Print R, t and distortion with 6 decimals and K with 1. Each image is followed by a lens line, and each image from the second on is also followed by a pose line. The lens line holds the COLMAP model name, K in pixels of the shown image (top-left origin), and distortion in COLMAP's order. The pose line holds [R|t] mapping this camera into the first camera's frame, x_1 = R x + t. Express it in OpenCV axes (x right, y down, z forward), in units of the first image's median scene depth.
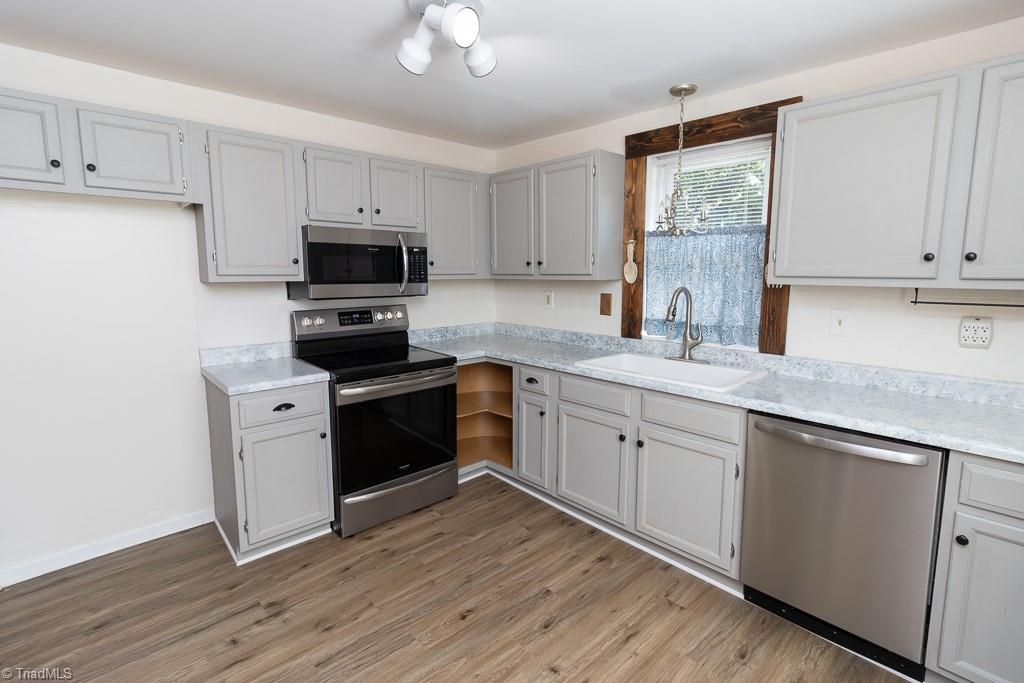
lens RADIAL K [[485.5, 0, 515.9], [0, 485.5, 329.1], [0, 0, 1]] dist [0.000064, -0.000275]
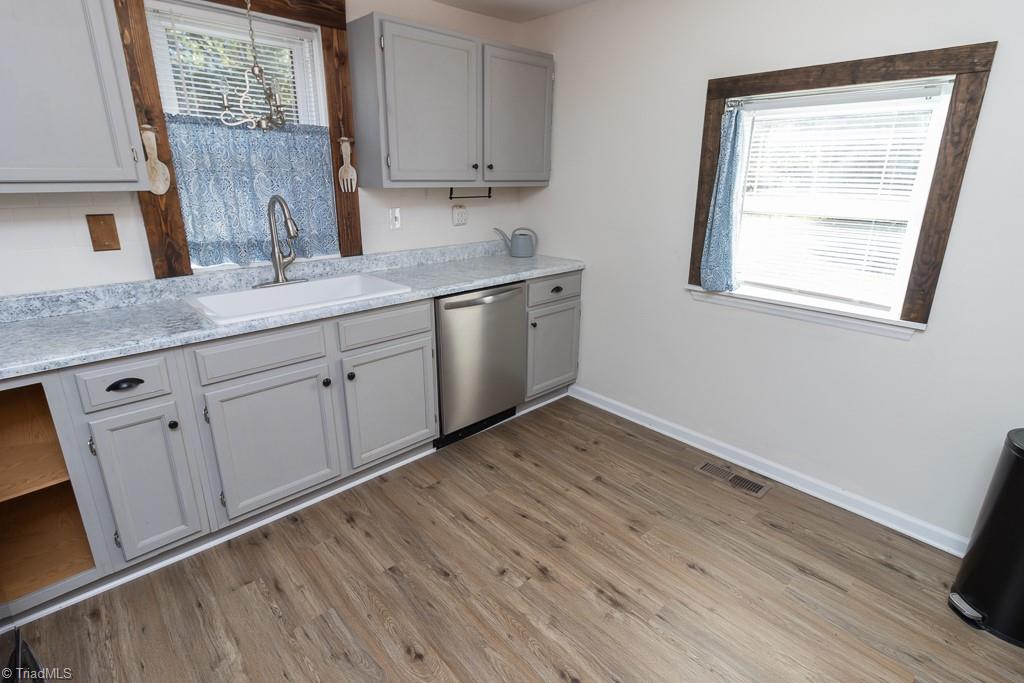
lens RADIAL K [[502.6, 0, 511.9], [0, 502.6, 327.1], [0, 0, 1]] dist [0.001882, 0.000450]
pose [[-0.010265, -0.290083, 0.956946, -0.530822], [0.115928, 0.950199, 0.289281, -0.072986], [-0.993205, 0.113906, 0.023874, 0.589176]]
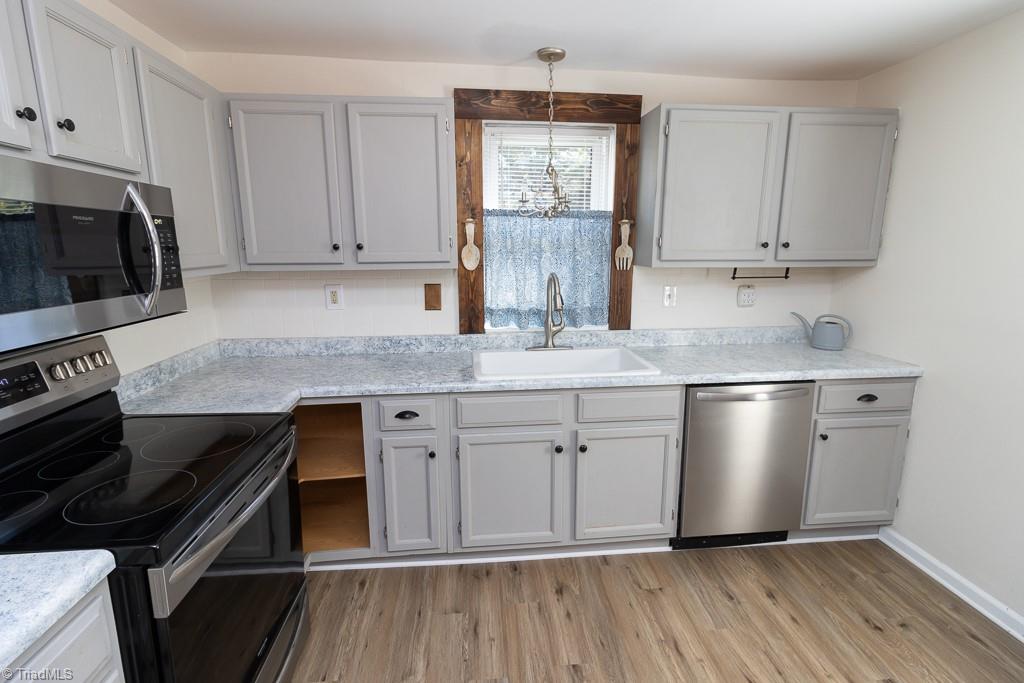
lens RADIAL K [[471.7, 0, 512.5], [0, 471.7, 328.5], [0, 0, 1]] dist [0.000931, -0.000185]
pose [[0.604501, -0.143145, 0.783638, -0.424893], [0.098376, 0.989607, 0.104881, -0.081246], [-0.790507, 0.013690, 0.612300, 0.489444]]
